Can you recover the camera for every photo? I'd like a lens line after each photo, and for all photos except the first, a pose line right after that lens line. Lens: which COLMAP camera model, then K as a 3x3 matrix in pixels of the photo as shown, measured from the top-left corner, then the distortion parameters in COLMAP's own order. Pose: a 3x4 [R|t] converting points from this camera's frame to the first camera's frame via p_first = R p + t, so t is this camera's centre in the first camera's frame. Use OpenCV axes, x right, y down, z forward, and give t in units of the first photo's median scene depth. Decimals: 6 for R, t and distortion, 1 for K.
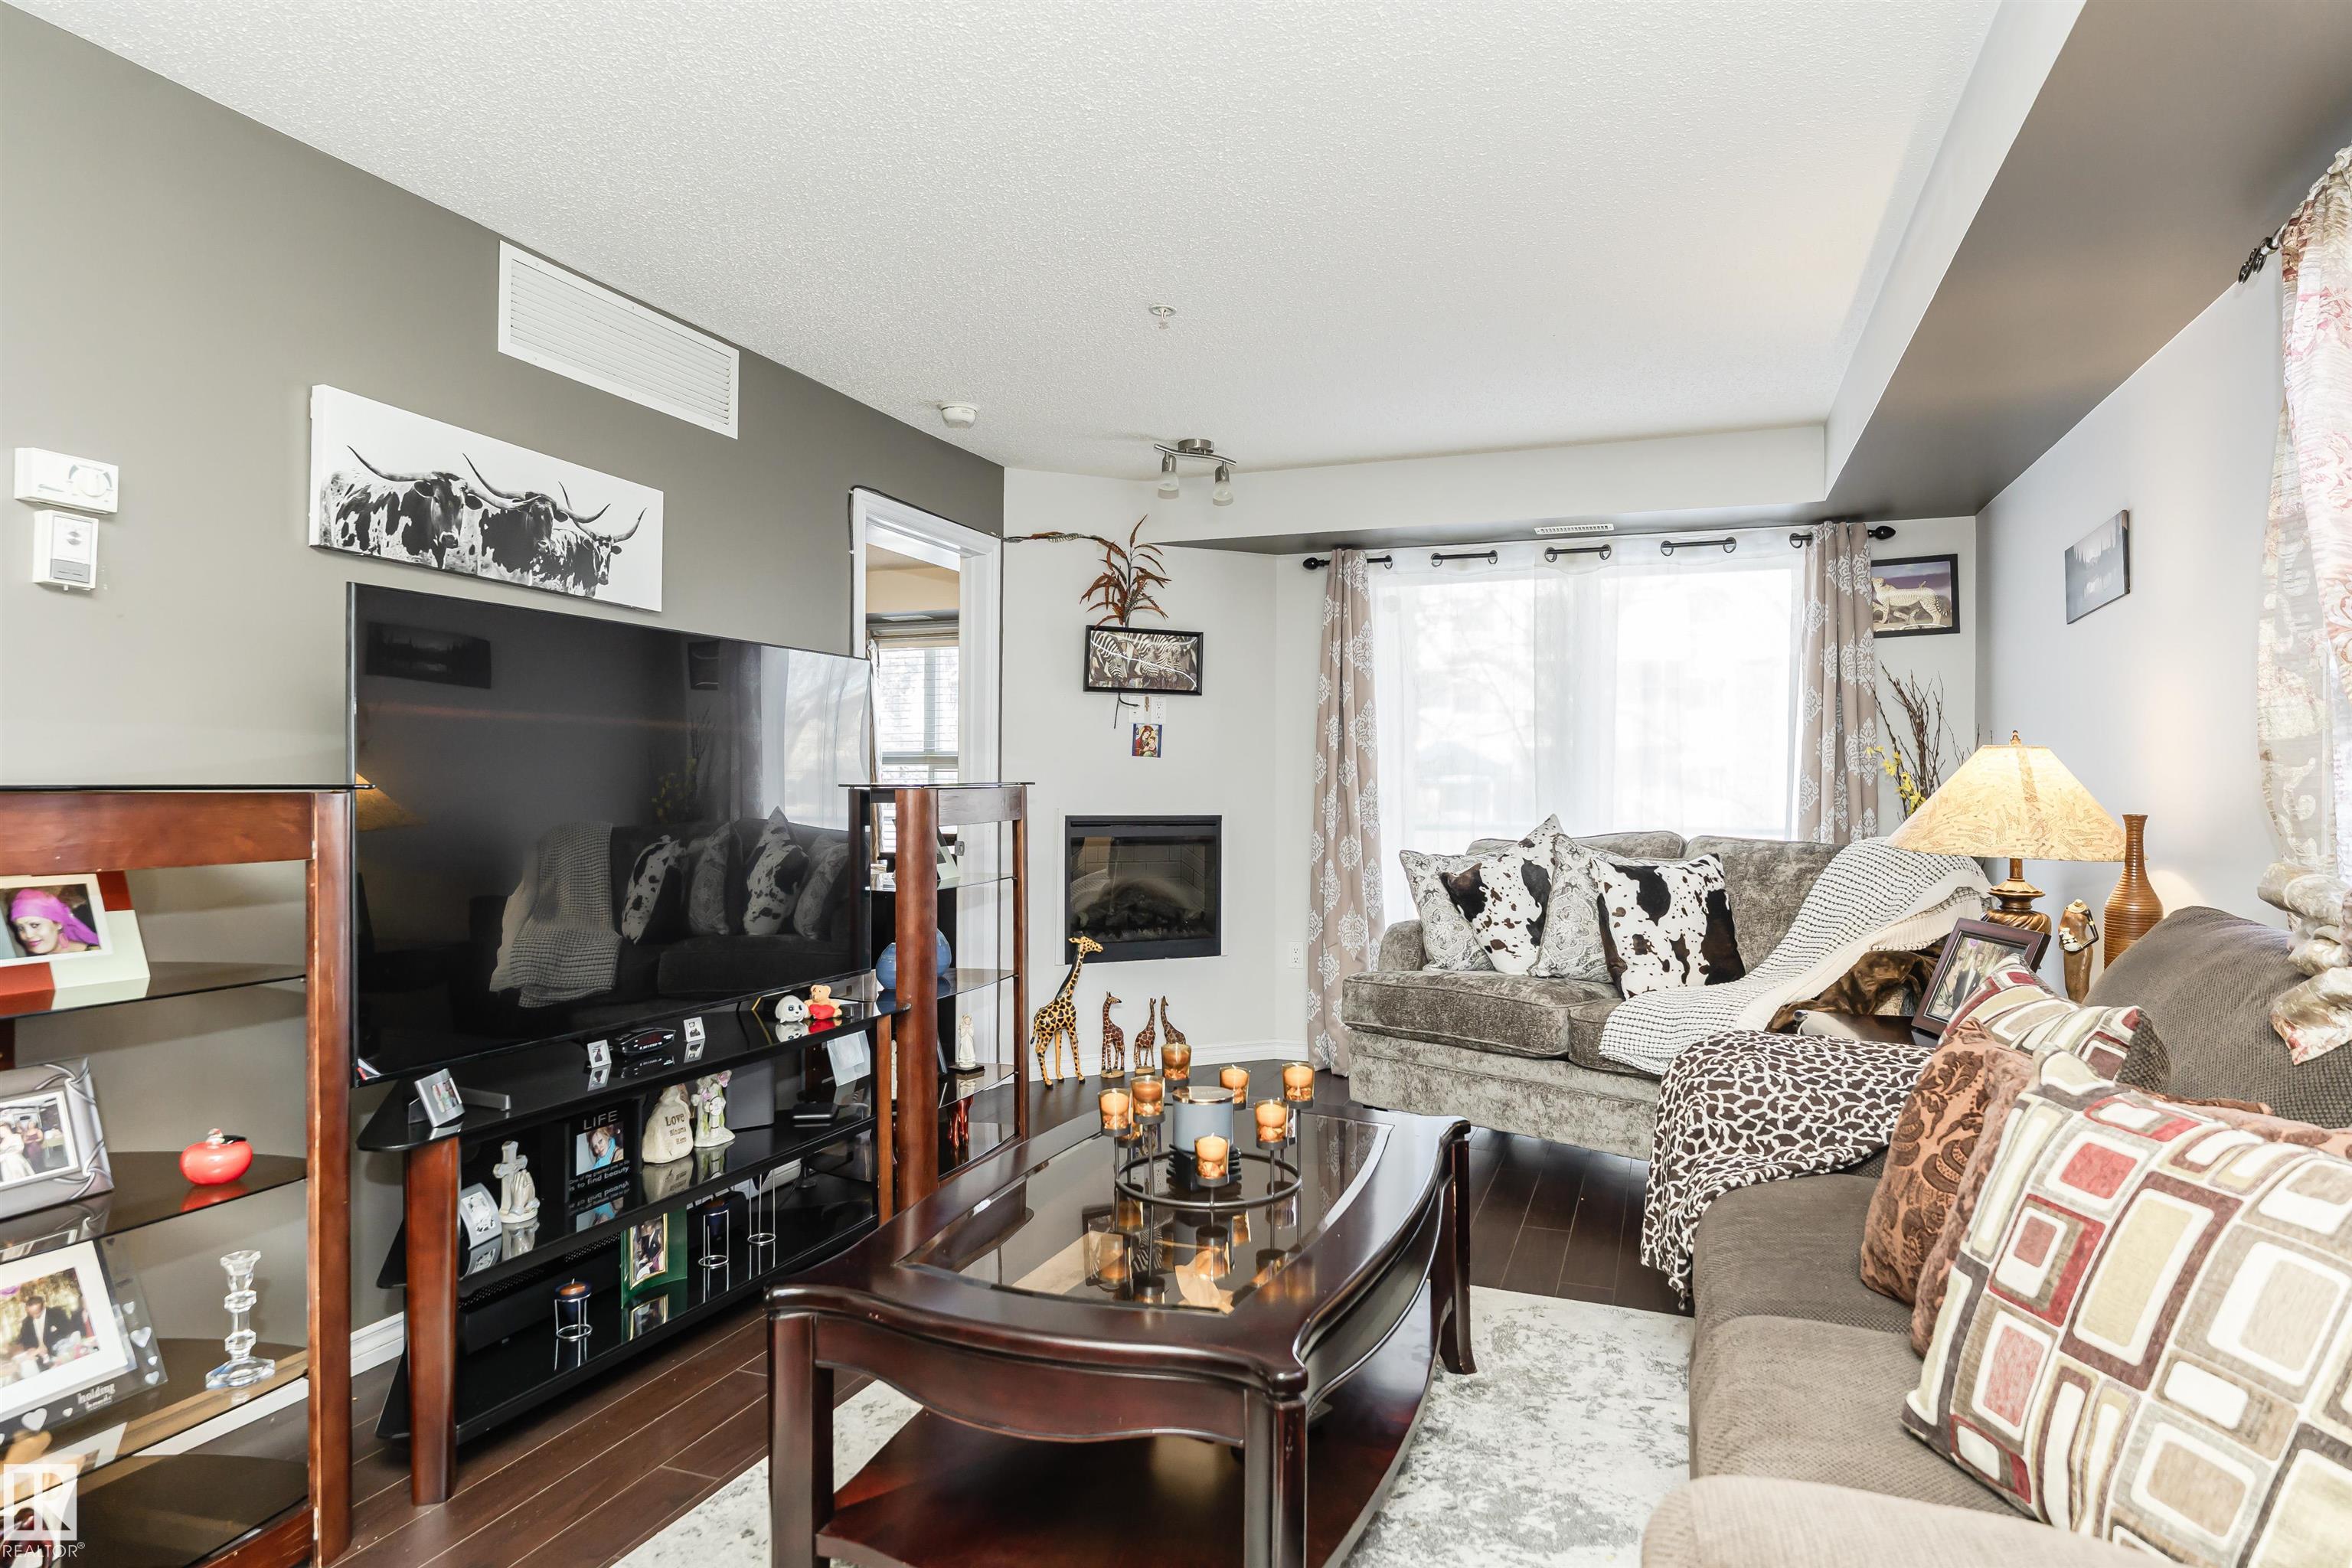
lens RADIAL K [[1338.0, 0, 1141.8], [0, 1338.0, 788.2], [0, 0, 1]] dist [-0.001032, -0.001106]
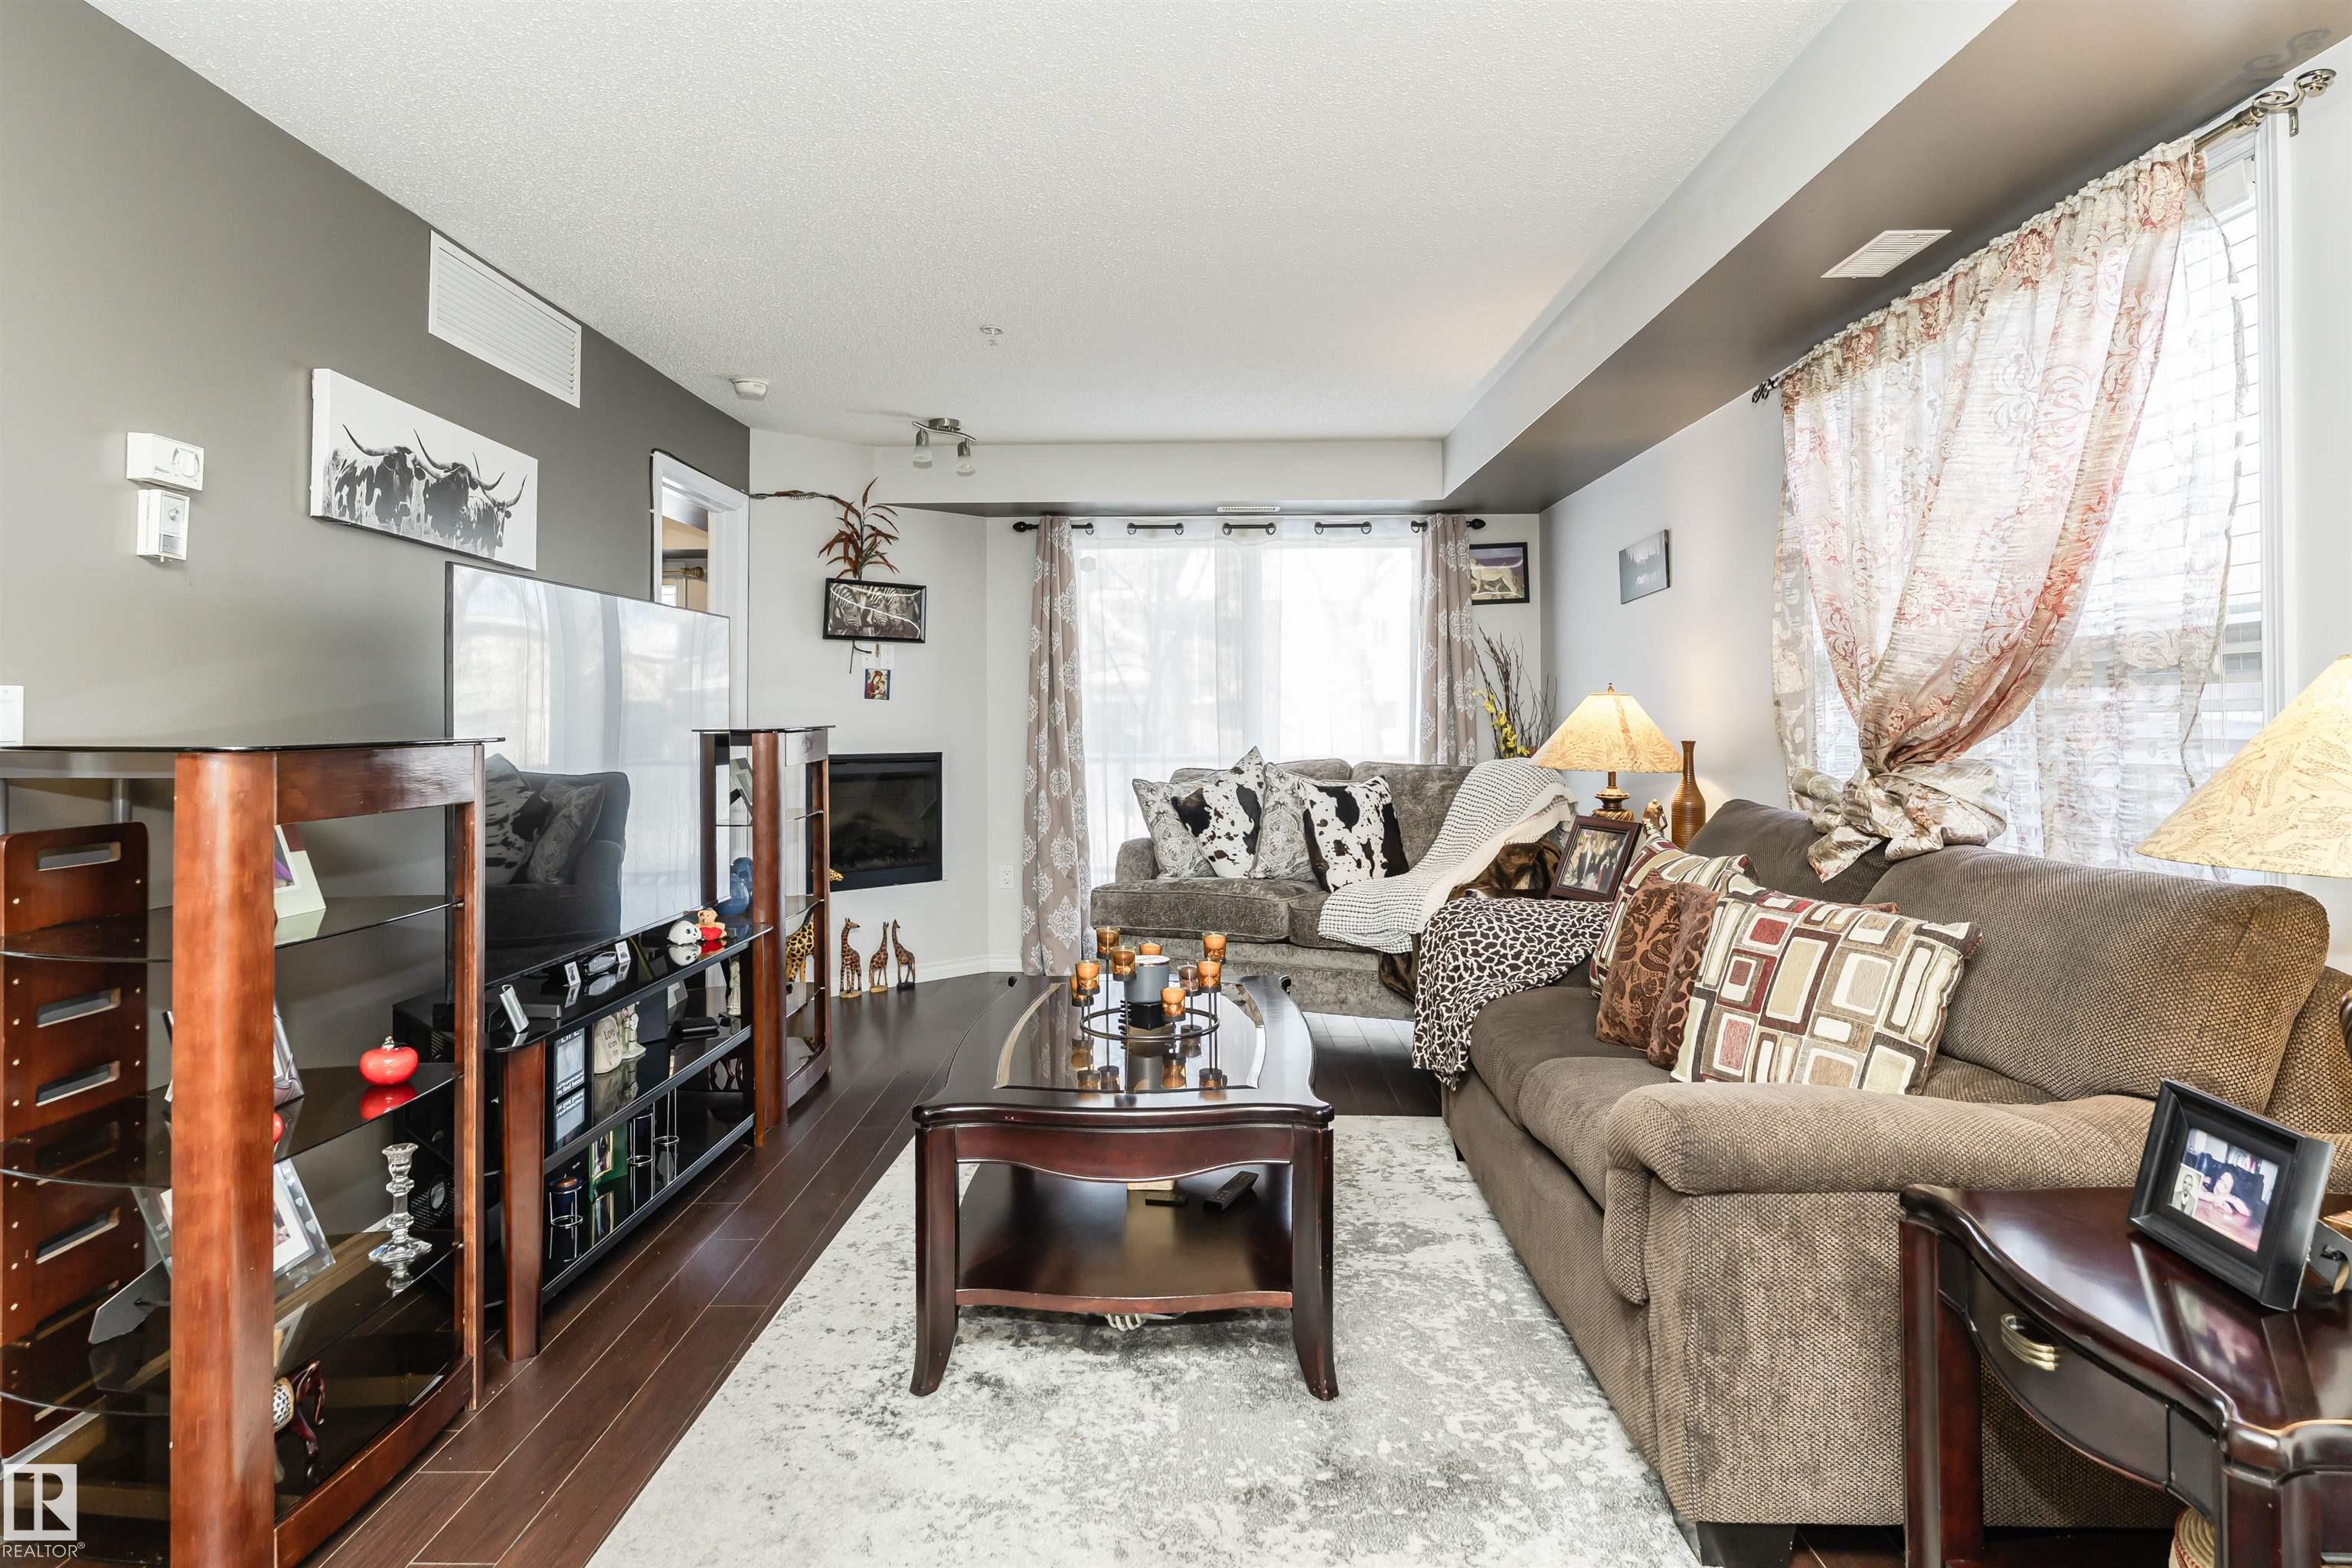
lens RADIAL K [[1385.1, 0, 1111.0], [0, 1385.1, 697.5], [0, 0, 1]] dist [-0.000216, -0.001026]
pose [[0.947420, -0.004436, 0.319963, -0.257155], [0.010148, 0.999817, -0.016188, -0.007148], [-0.319833, 0.018583, 0.947292, -0.182935]]
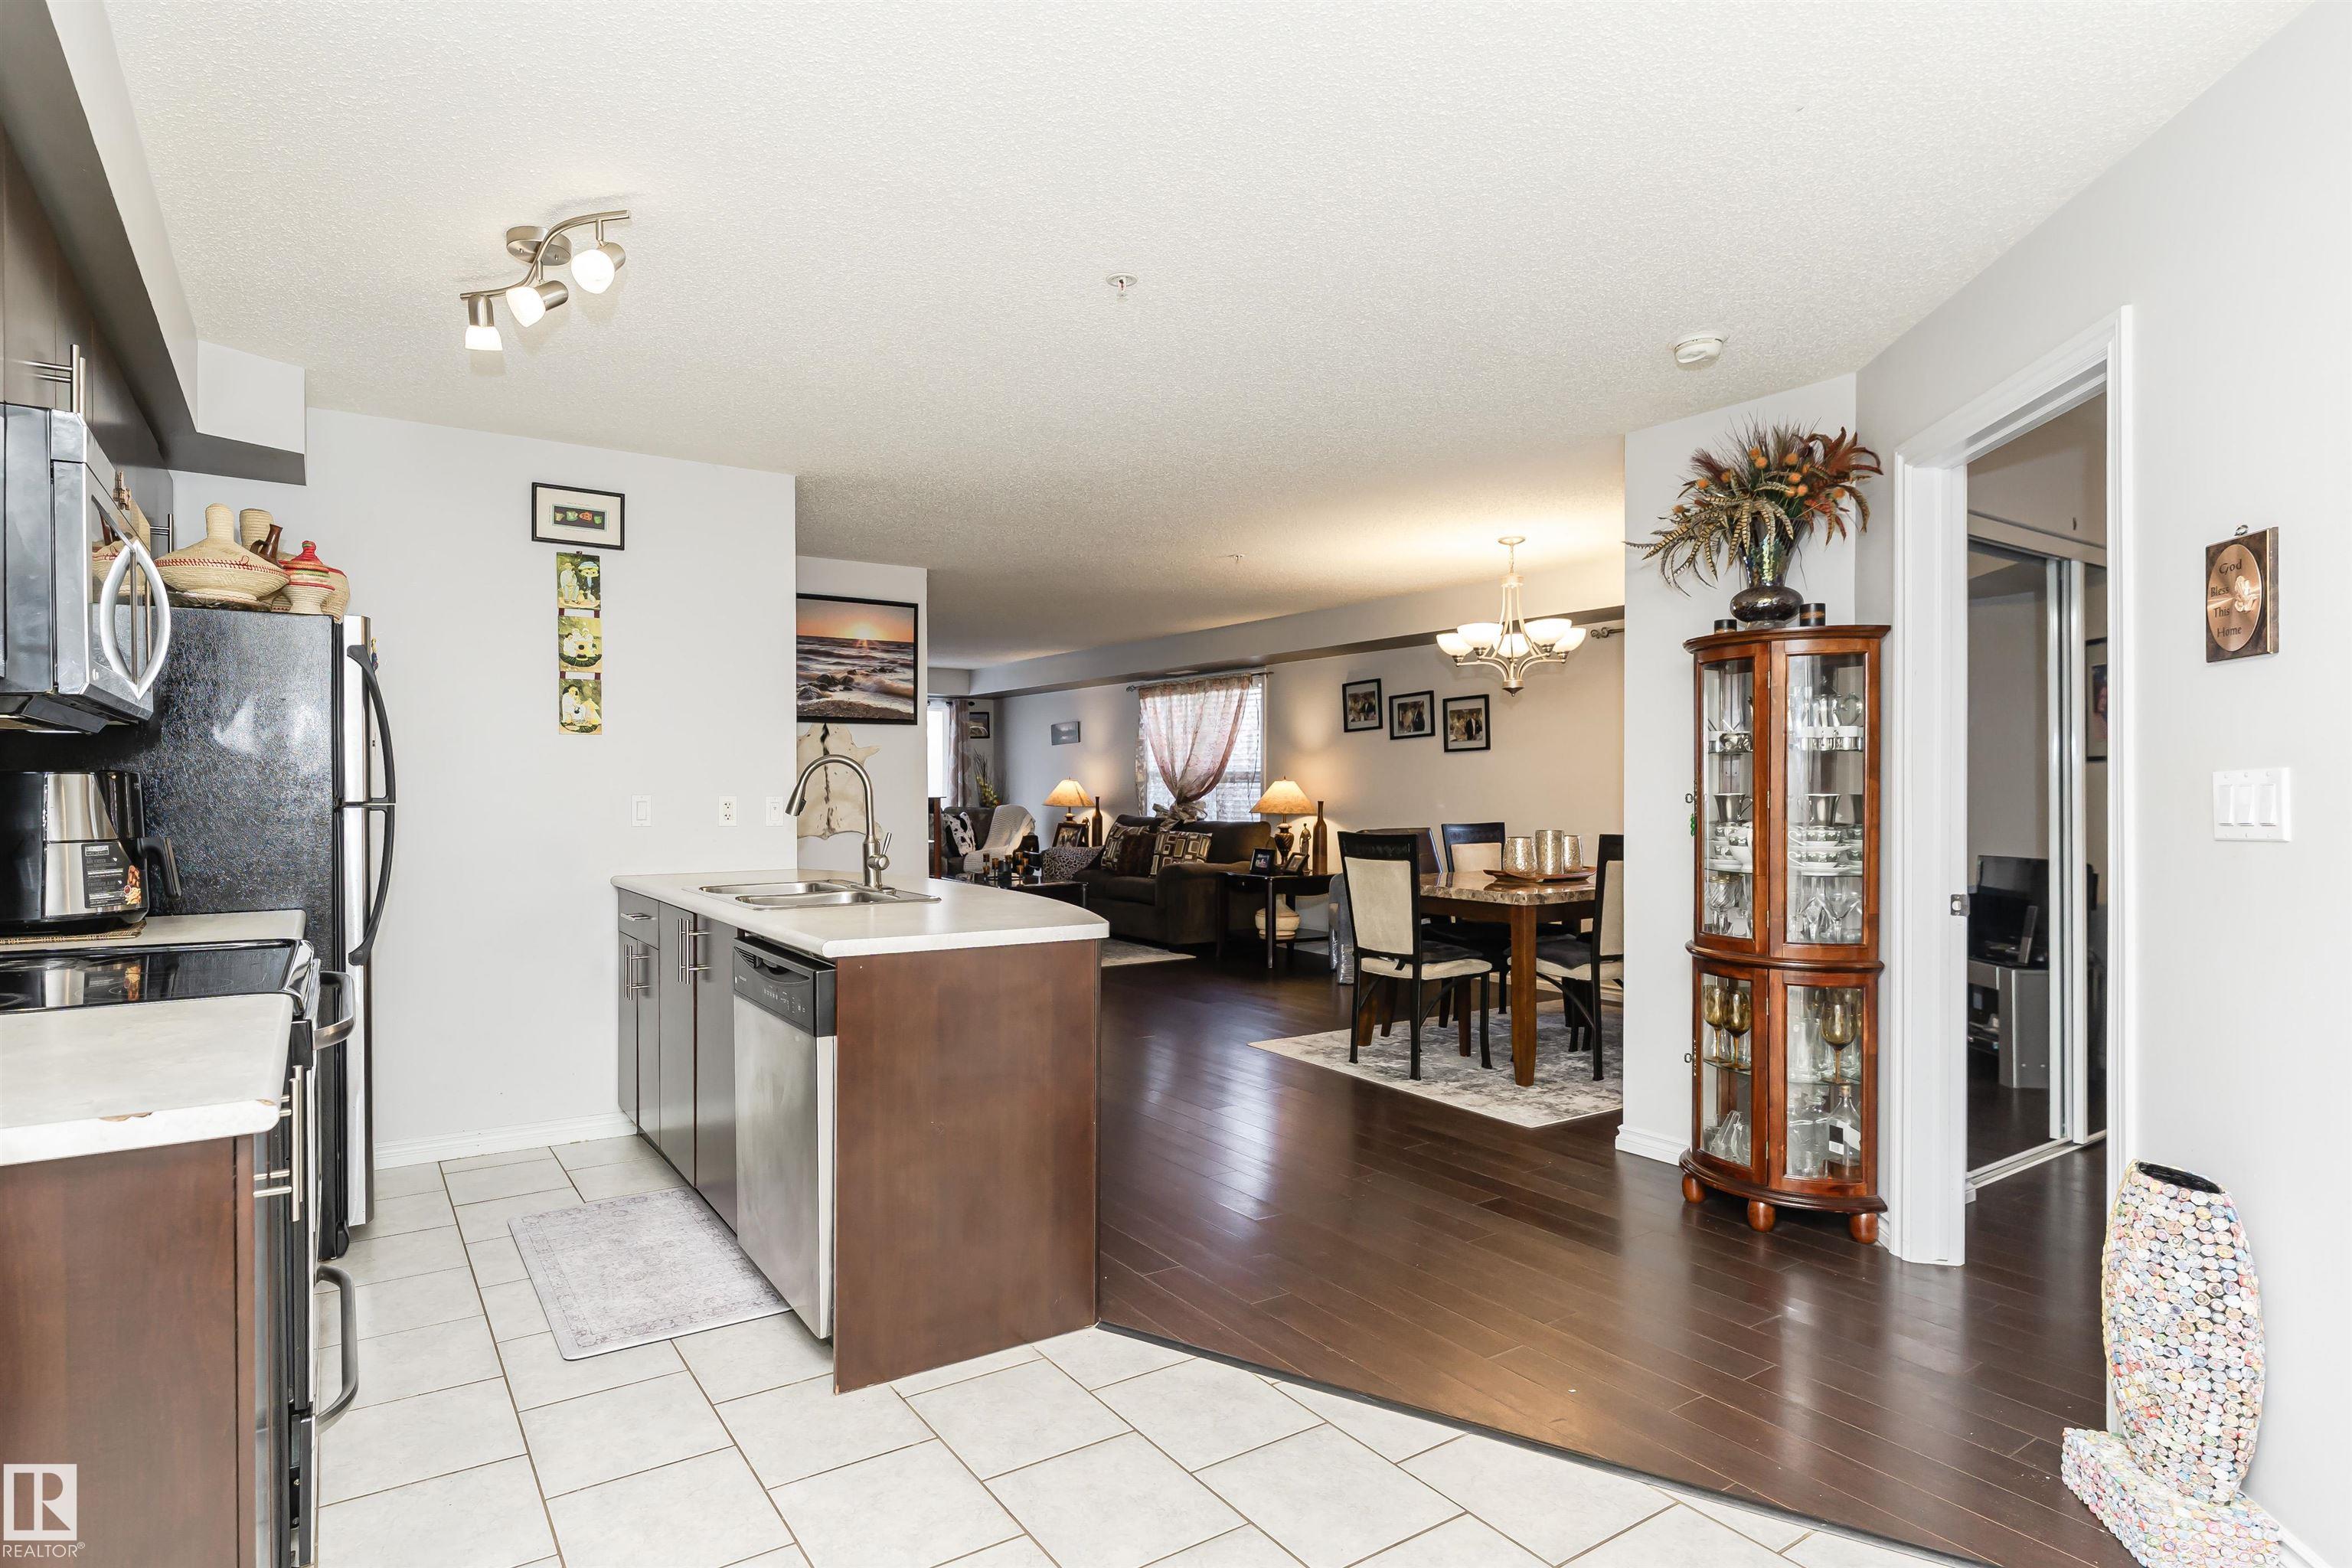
lens RADIAL K [[1205.9, 0, 1067.2], [0, 1205.9, 784.7], [0, 0, 1]] dist [0.006415, 0.000377]
pose [[0.592553, -0.002800, 0.805526, -1.839867], [0.003122, 0.999994, 0.001180, -0.018291], [-0.805525, 0.001816, 0.592559, -0.937512]]
